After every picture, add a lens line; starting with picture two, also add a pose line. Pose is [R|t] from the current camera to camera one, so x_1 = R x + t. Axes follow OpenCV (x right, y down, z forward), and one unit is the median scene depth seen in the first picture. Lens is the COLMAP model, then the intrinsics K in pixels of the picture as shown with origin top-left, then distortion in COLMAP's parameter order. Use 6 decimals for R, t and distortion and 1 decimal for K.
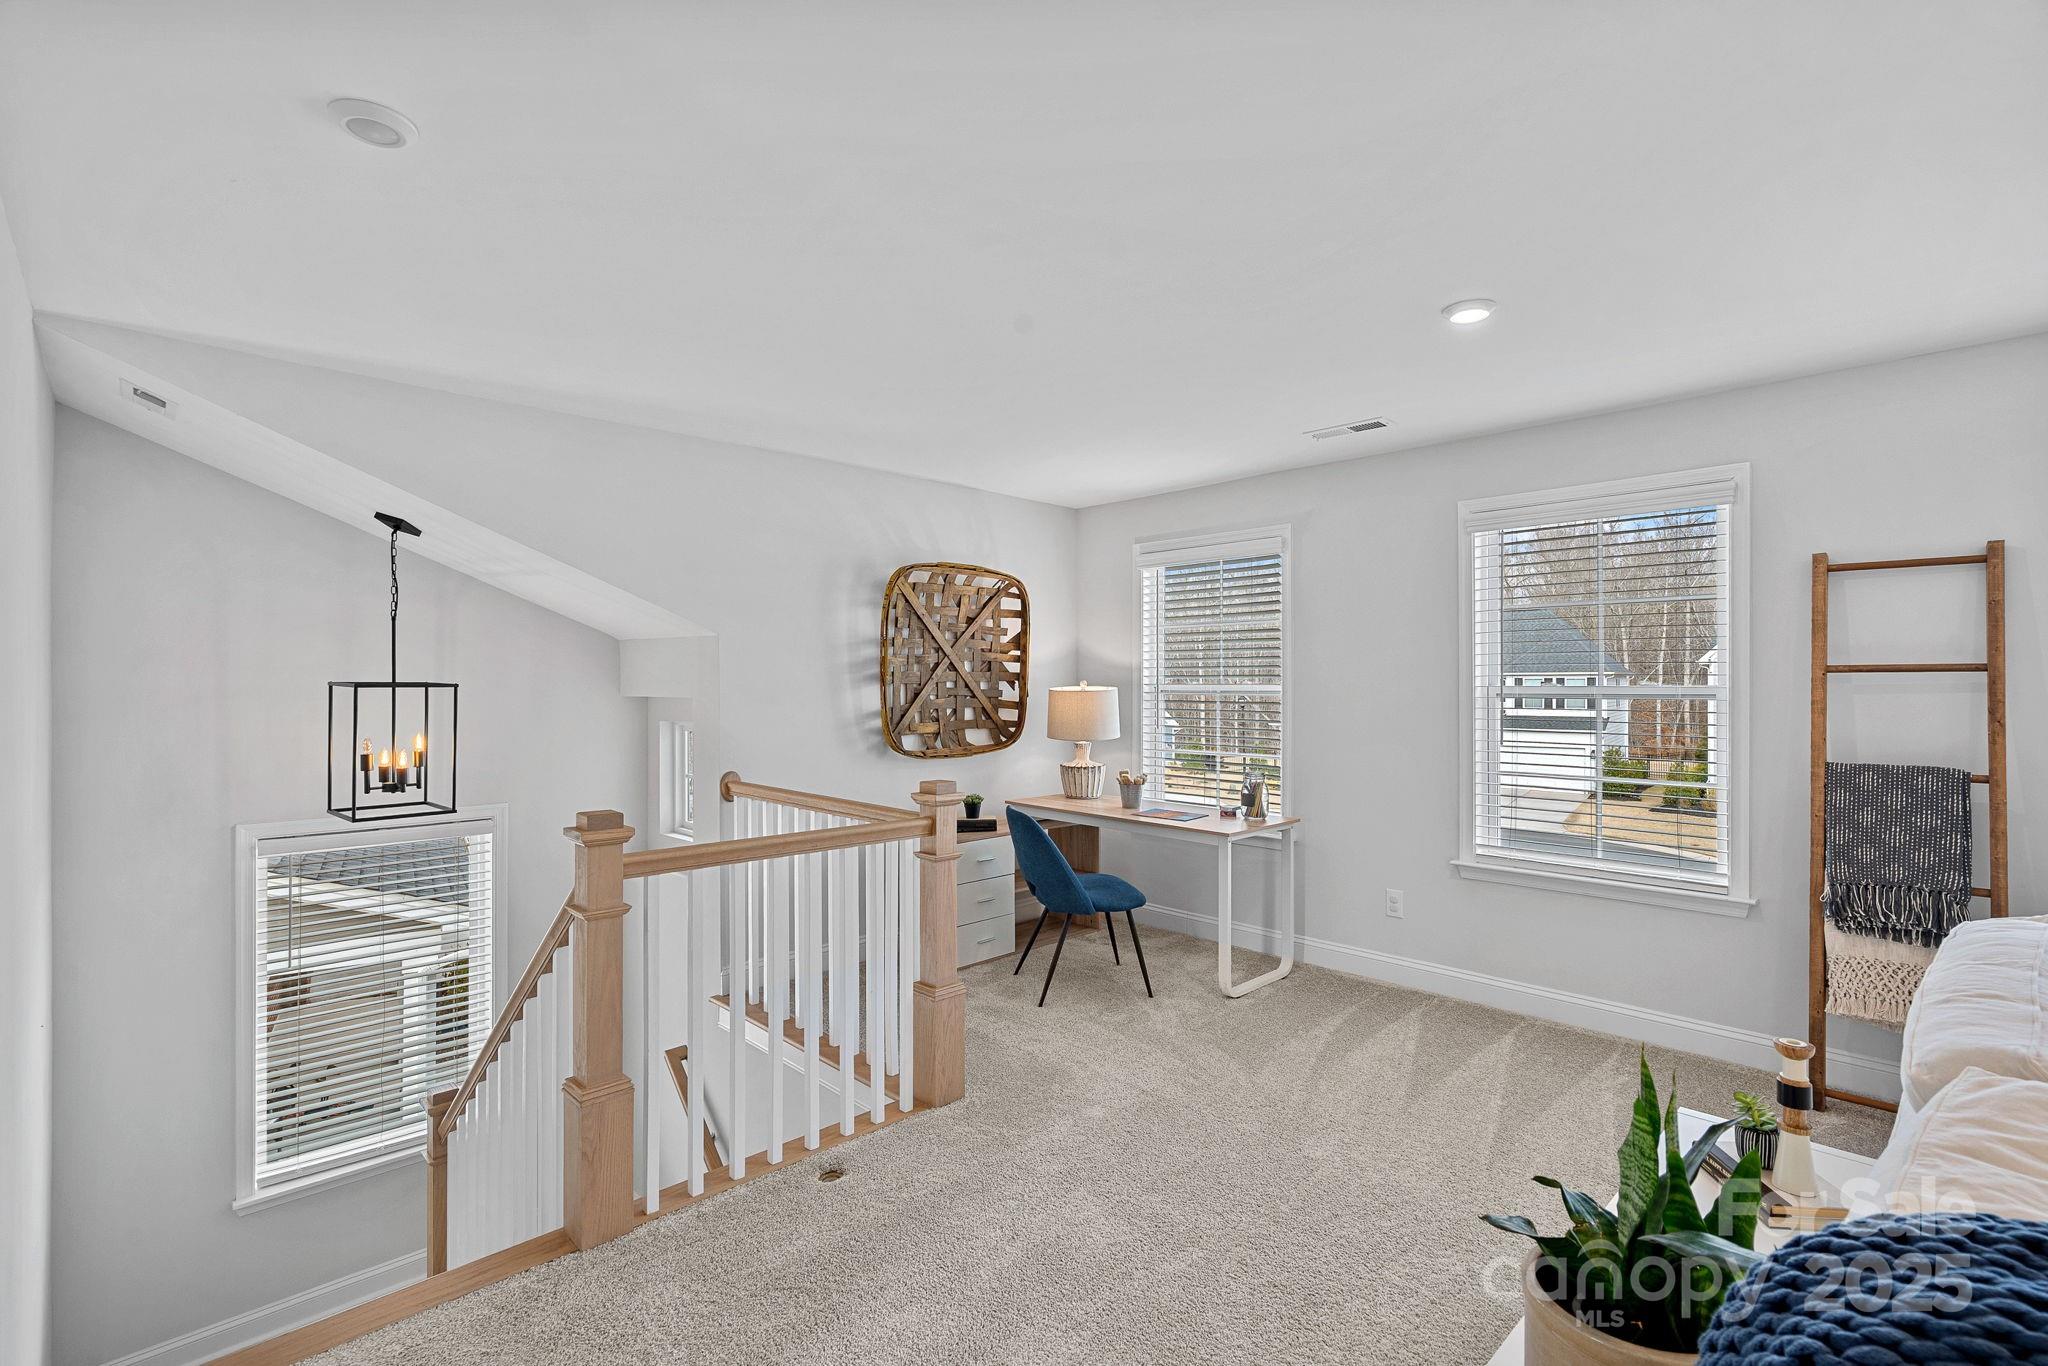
lens RADIAL K [[939.3, 0, 1021.4], [0, 939.3, 682.0], [0, 0, 1]] dist [-0.001081, 0.001010]
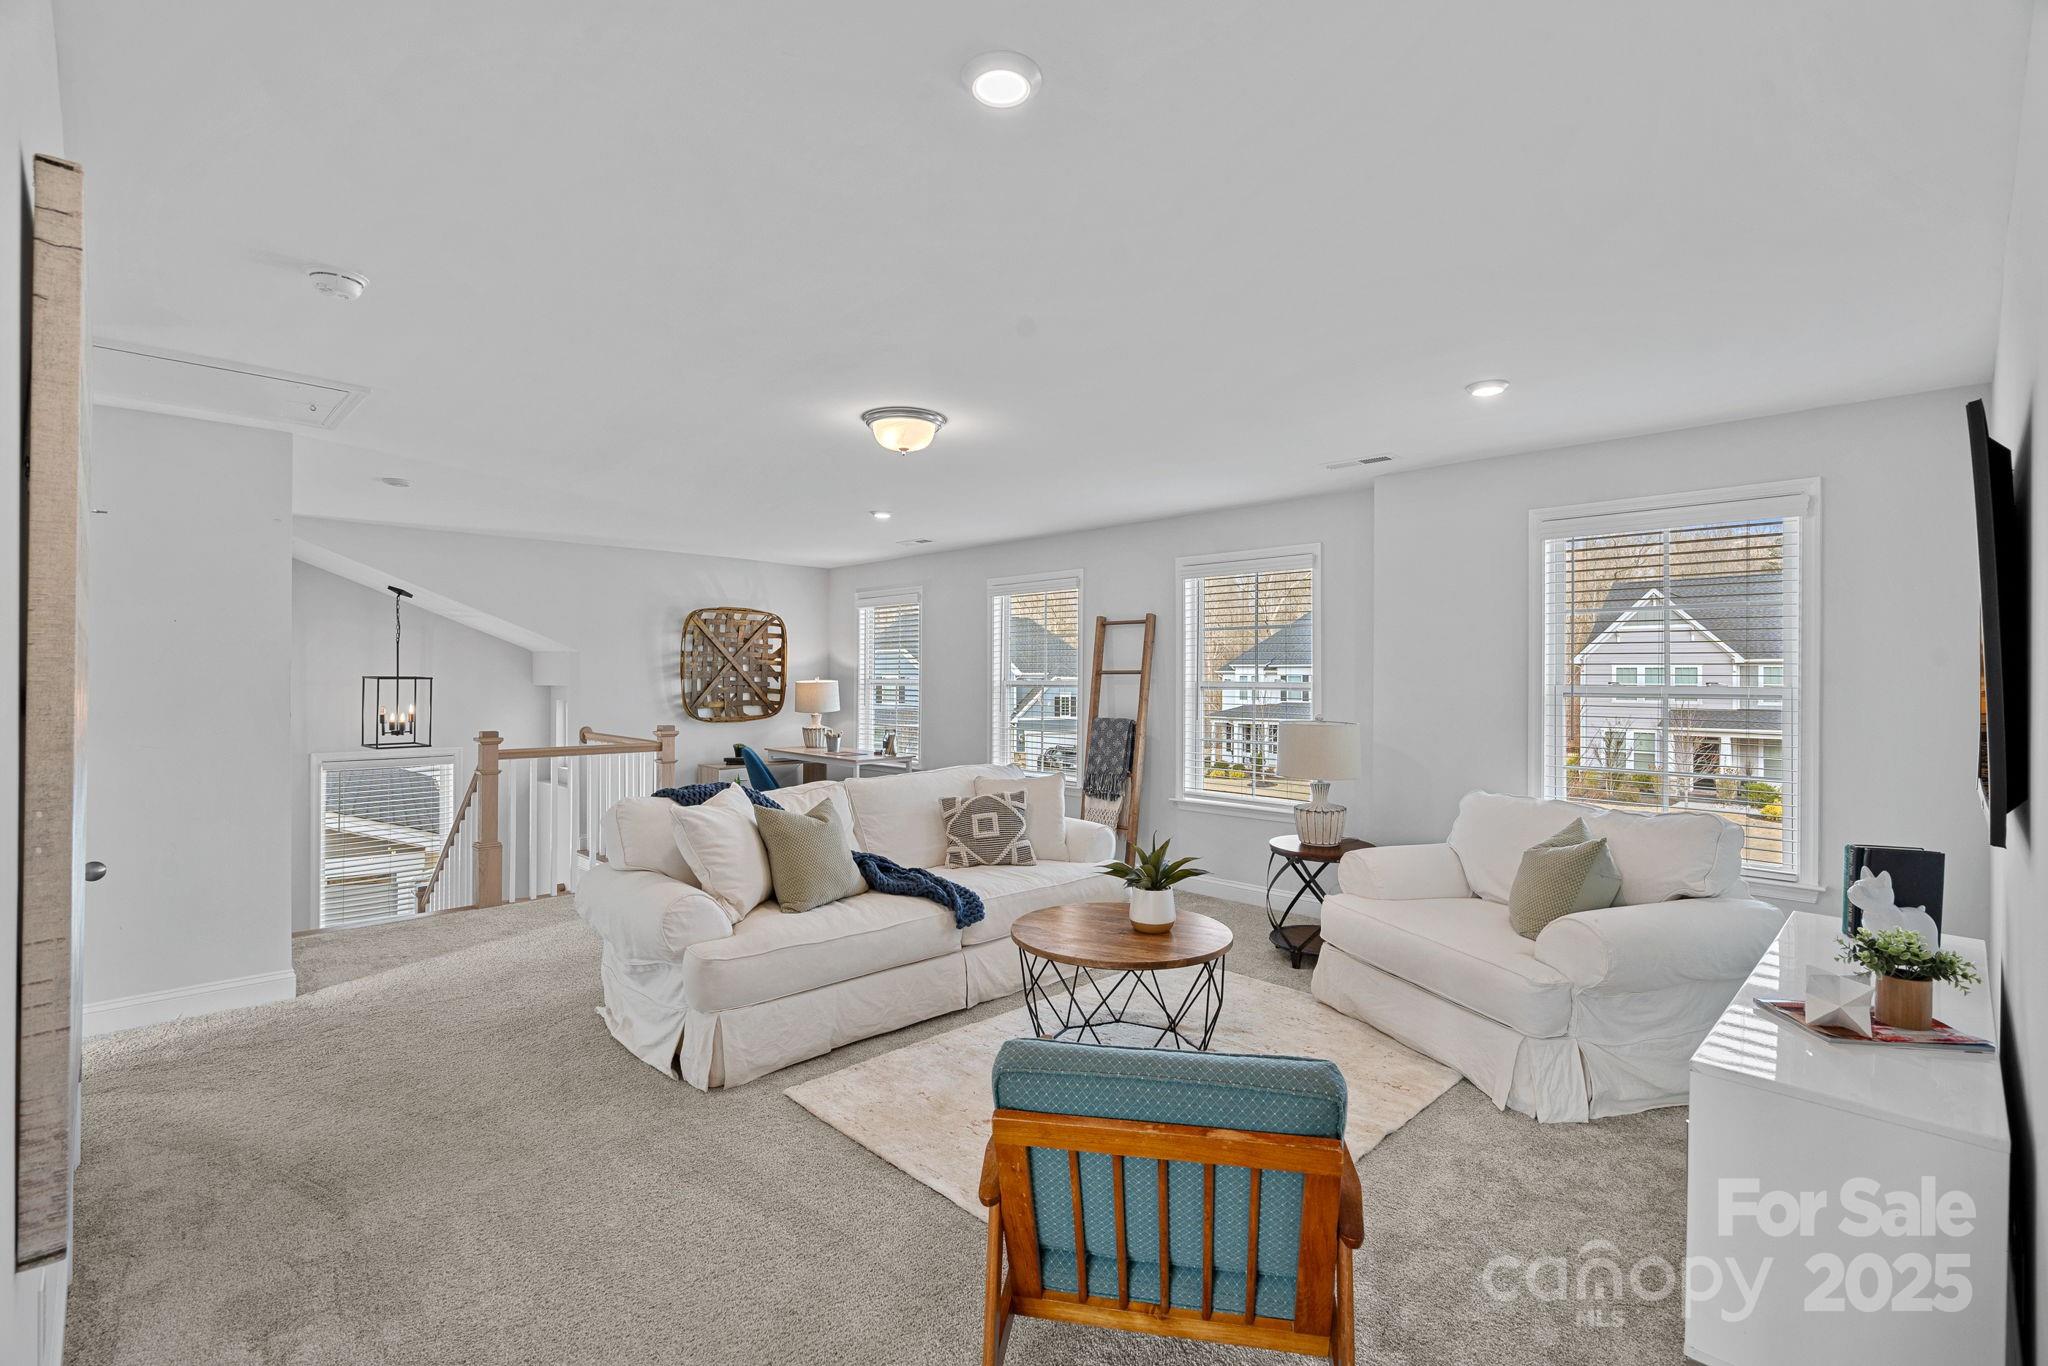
lens RADIAL K [[939.3, 0, 1034.2], [0, 939.3, 678.7], [0, 0, 1]] dist [-0.001081, 0.001010]
pose [[0.999876, 0.003288, 0.015421, 0.446773], [-0.003306, 0.999994, 0.001154, -0.001272], [-0.015417, -0.001204, 0.999880, -0.696851]]
